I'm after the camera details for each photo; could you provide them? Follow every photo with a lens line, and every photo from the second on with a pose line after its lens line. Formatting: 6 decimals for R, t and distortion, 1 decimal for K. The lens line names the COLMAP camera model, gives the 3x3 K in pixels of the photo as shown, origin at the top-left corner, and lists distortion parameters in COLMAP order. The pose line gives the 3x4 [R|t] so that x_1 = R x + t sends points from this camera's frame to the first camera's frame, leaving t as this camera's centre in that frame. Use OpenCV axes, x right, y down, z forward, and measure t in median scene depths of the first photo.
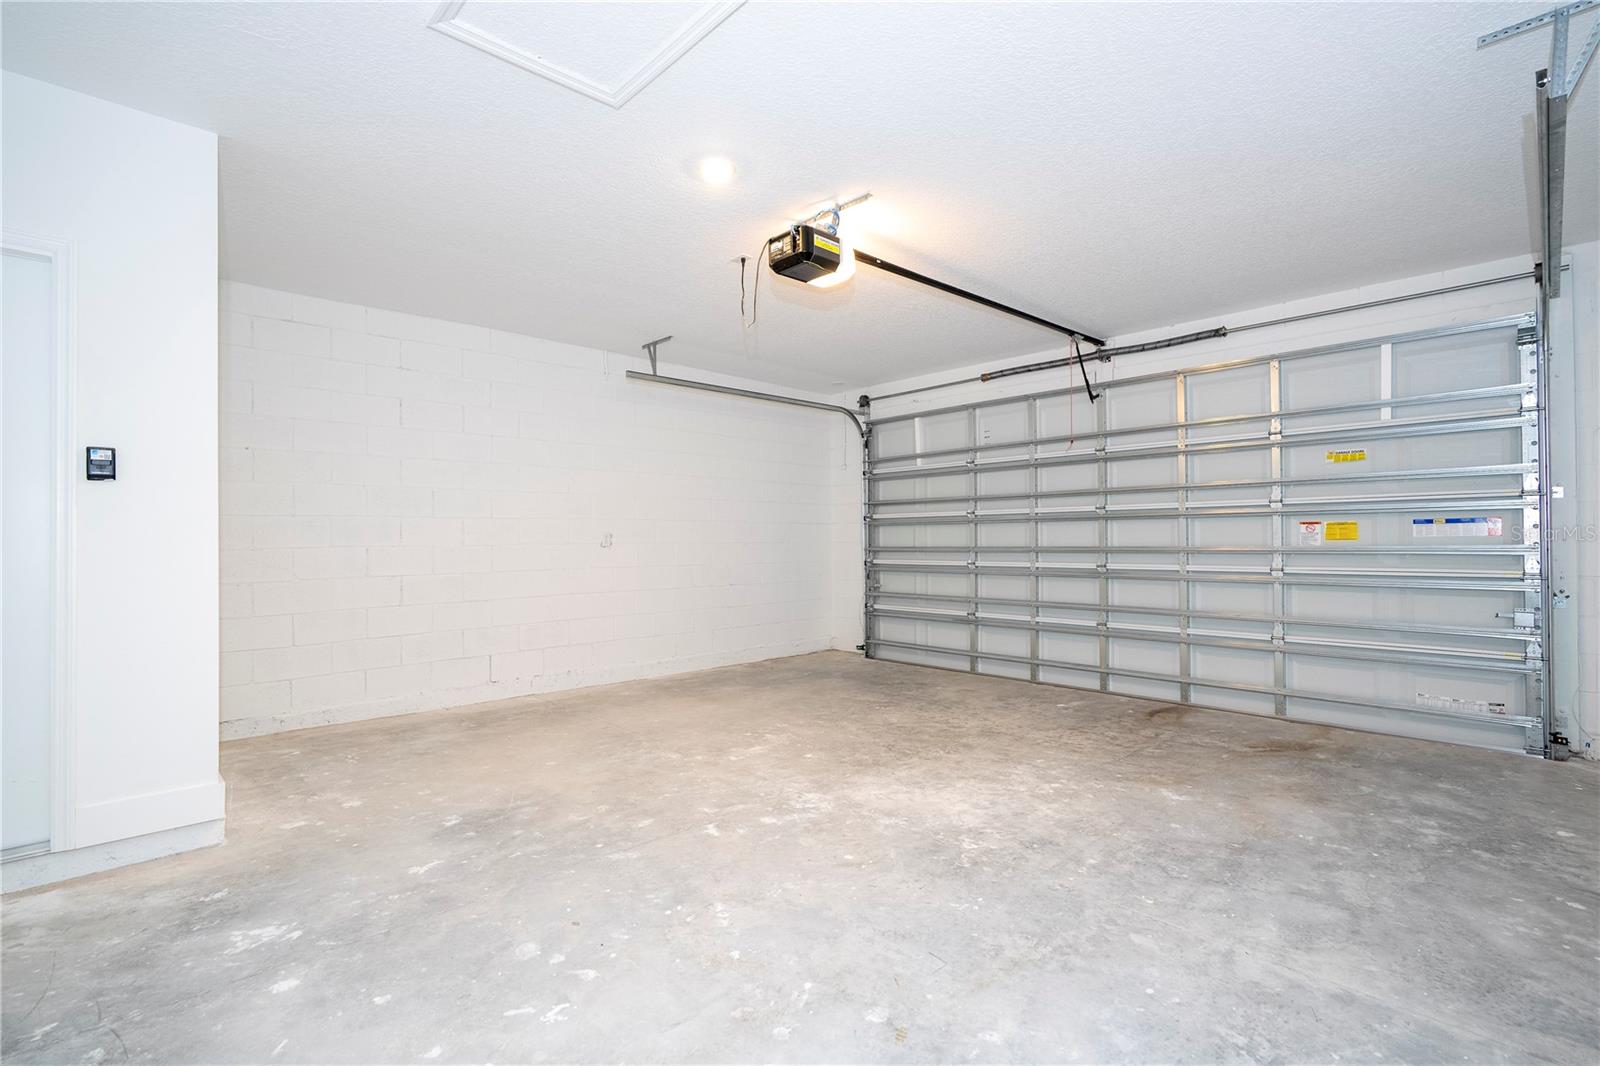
lens RADIAL K [[722.0, 0, 809.9], [0, 722.0, 532.2], [0, 0, 1]] dist [-0.001588, 0.001410]
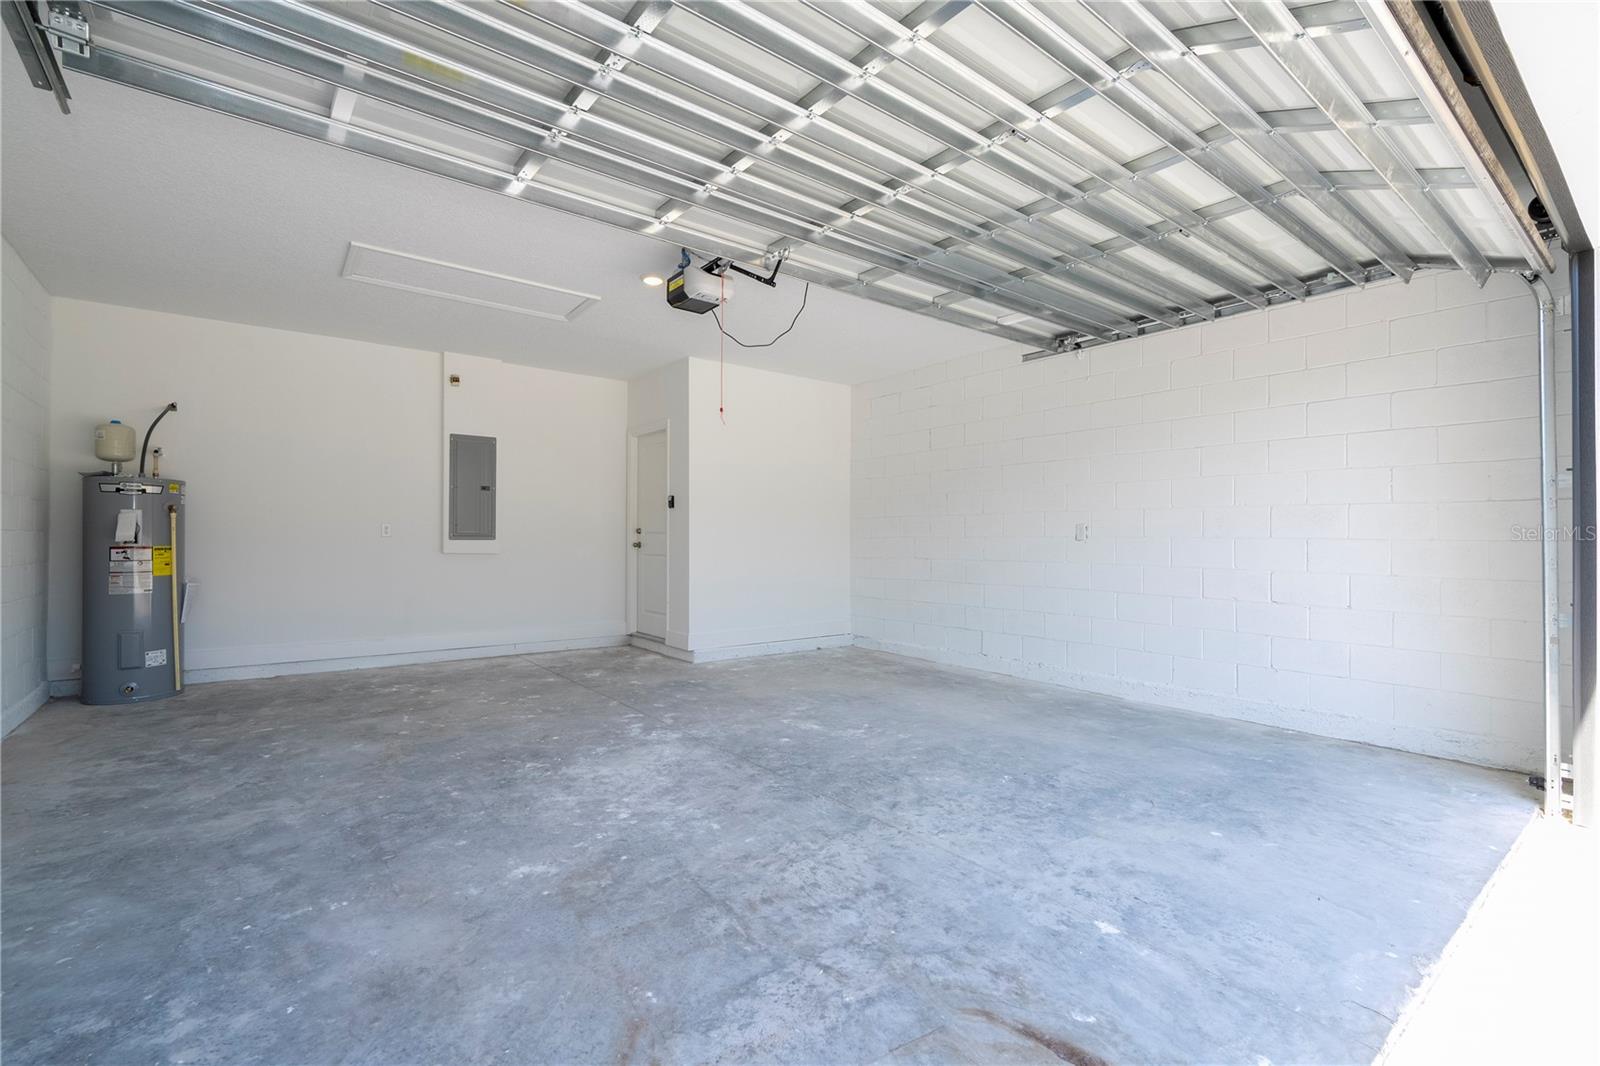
lens RADIAL K [[722.0, 0, 809.9], [0, 722.0, 532.2], [0, 0, 1]] dist [-0.001588, 0.001410]
pose [[-0.110632, -0.008162, -0.993828, 1.251536], [0.003782, 0.999956, -0.008633, 0.030160], [0.993854, -0.004714, -0.110596, 1.418760]]
